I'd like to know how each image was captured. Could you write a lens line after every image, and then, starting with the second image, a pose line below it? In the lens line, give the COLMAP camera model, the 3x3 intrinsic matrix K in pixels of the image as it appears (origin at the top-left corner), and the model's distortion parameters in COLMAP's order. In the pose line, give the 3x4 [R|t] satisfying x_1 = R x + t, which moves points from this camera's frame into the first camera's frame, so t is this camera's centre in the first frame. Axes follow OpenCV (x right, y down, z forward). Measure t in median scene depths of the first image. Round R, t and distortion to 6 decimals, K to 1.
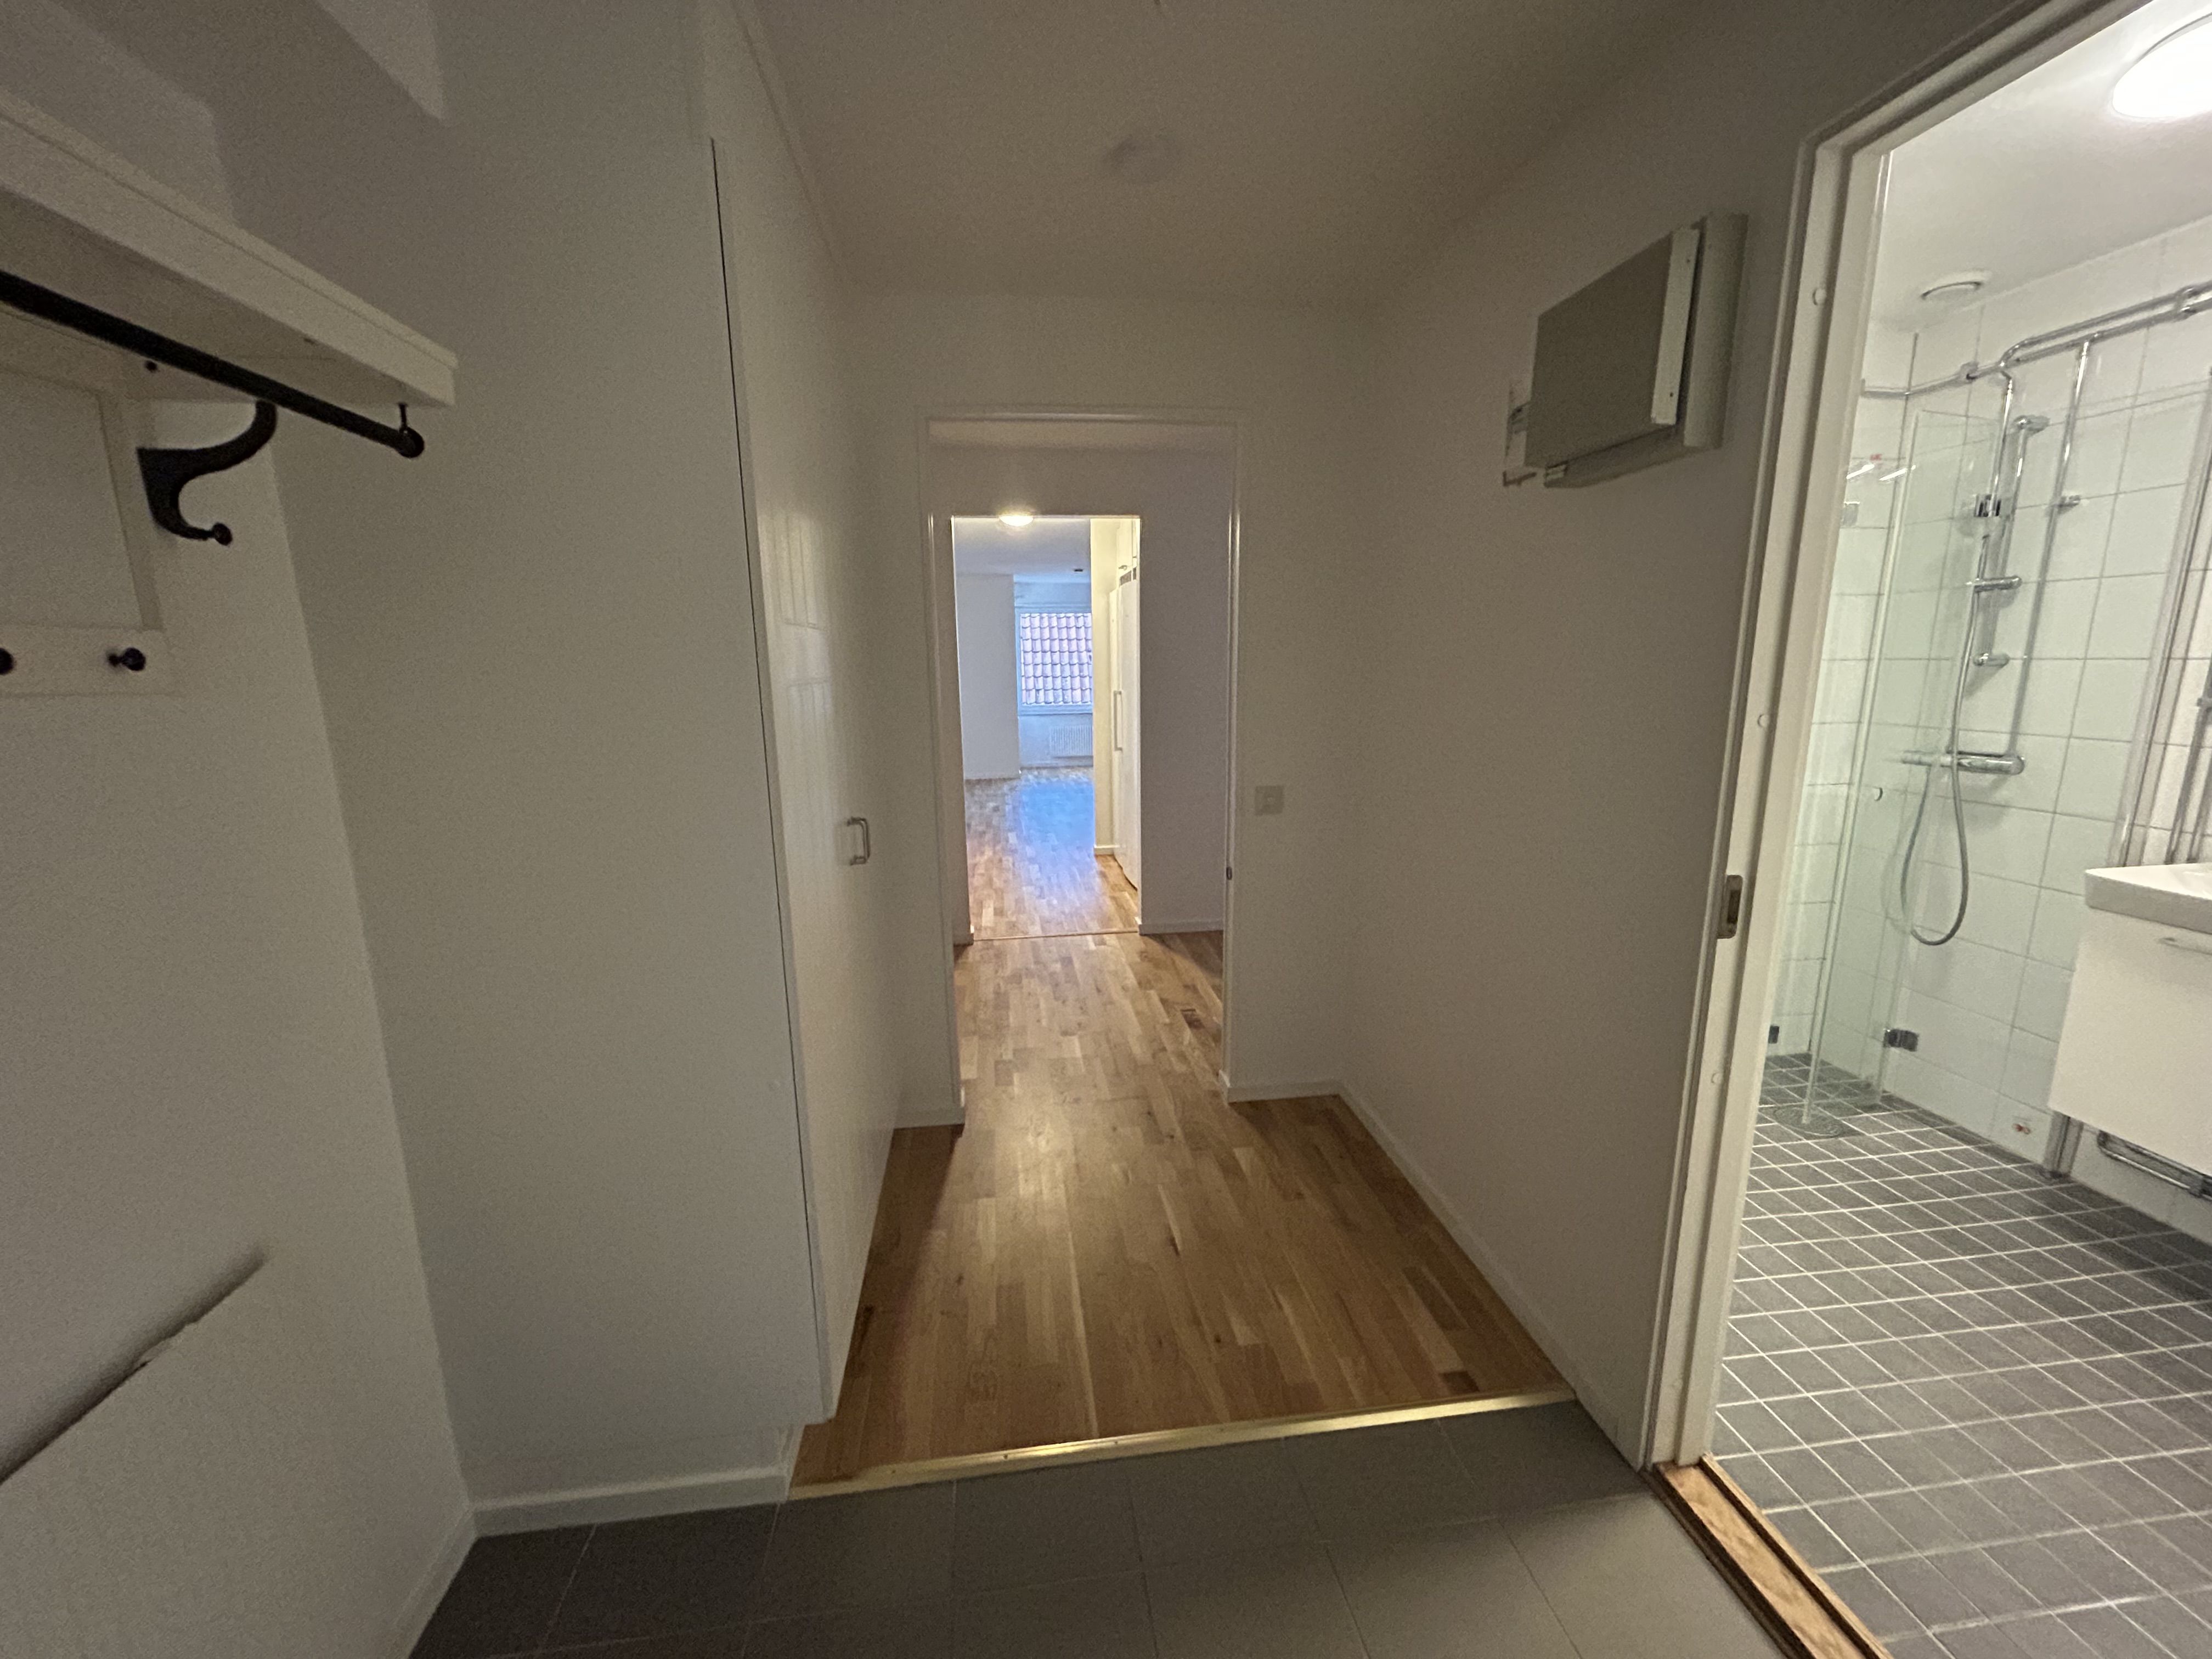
lens RADIAL K [[888.3, 0, 1104.8], [0, 888.3, 834.9], [0, 0, 1]] dist [-0.007930, 0.000383]
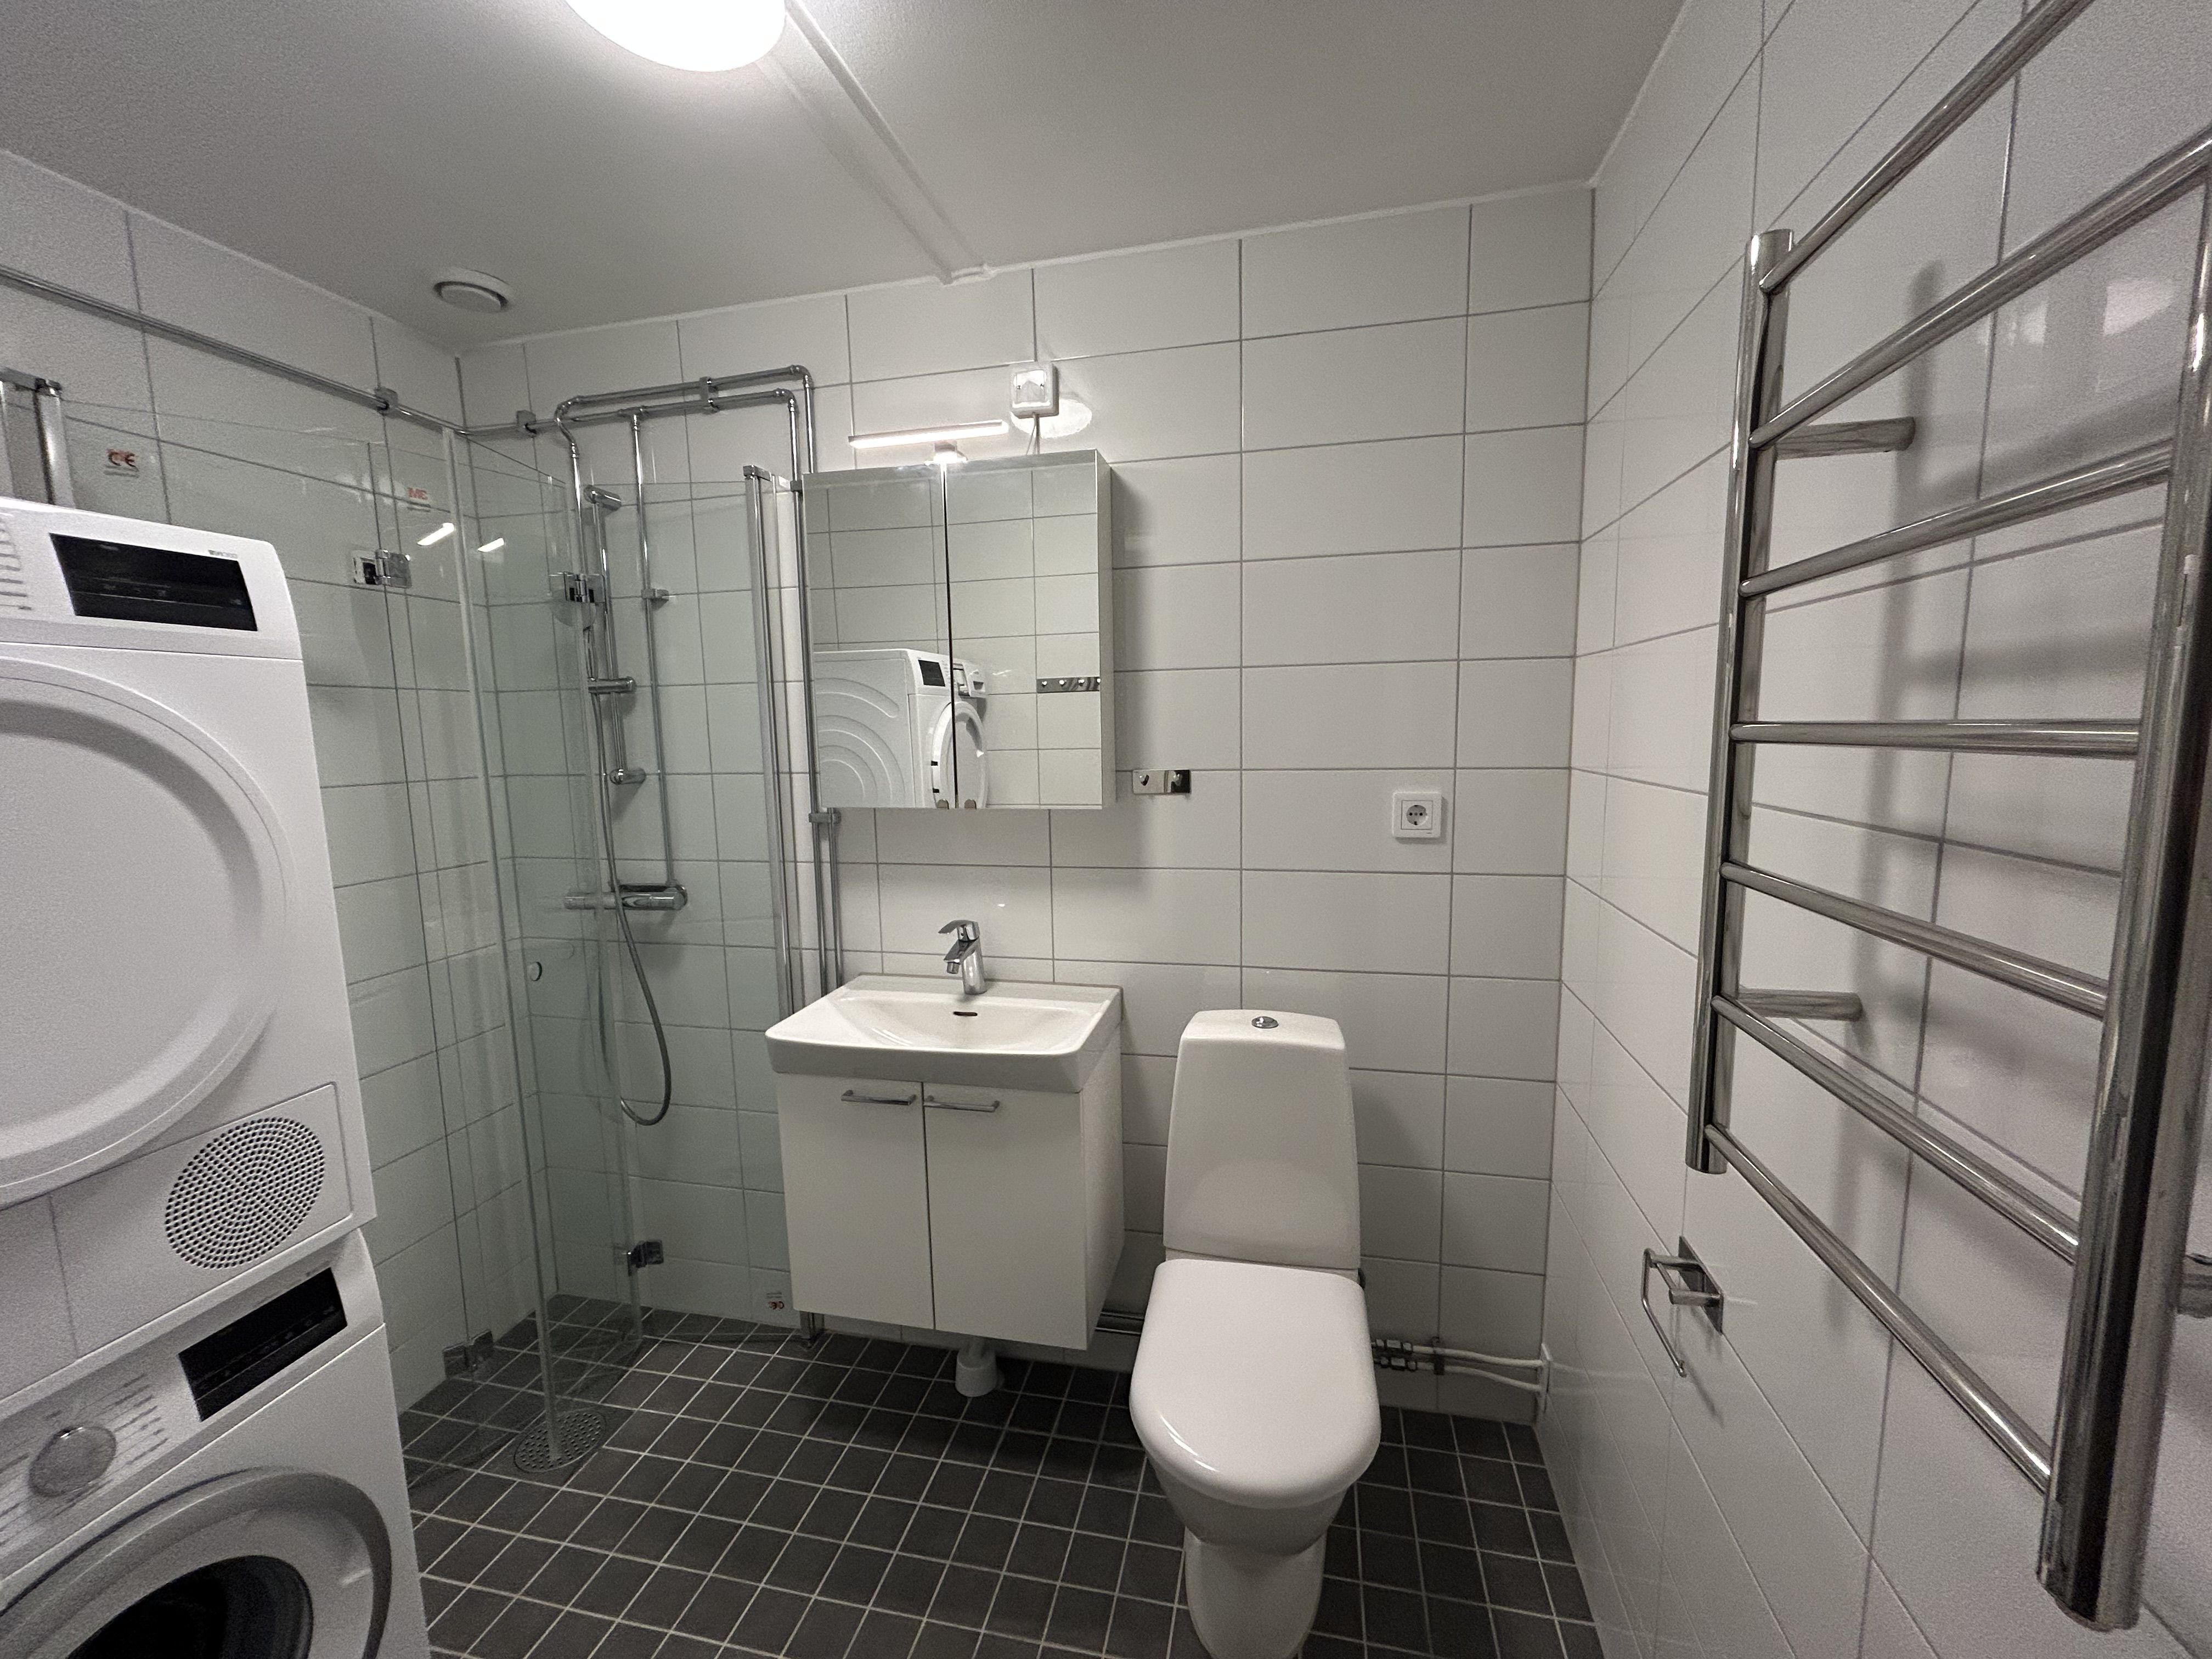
lens RADIAL K [[888.3, 0, 1106.6], [0, 888.3, 830.3], [0, 0, 1]] dist [-0.007930, 0.000383]
pose [[0.336408, -0.116783, 0.934447, 0.380971], [0.197428, 0.978976, 0.051272, -0.104671], [-0.920789, 0.167238, 0.352391, 0.307450]]
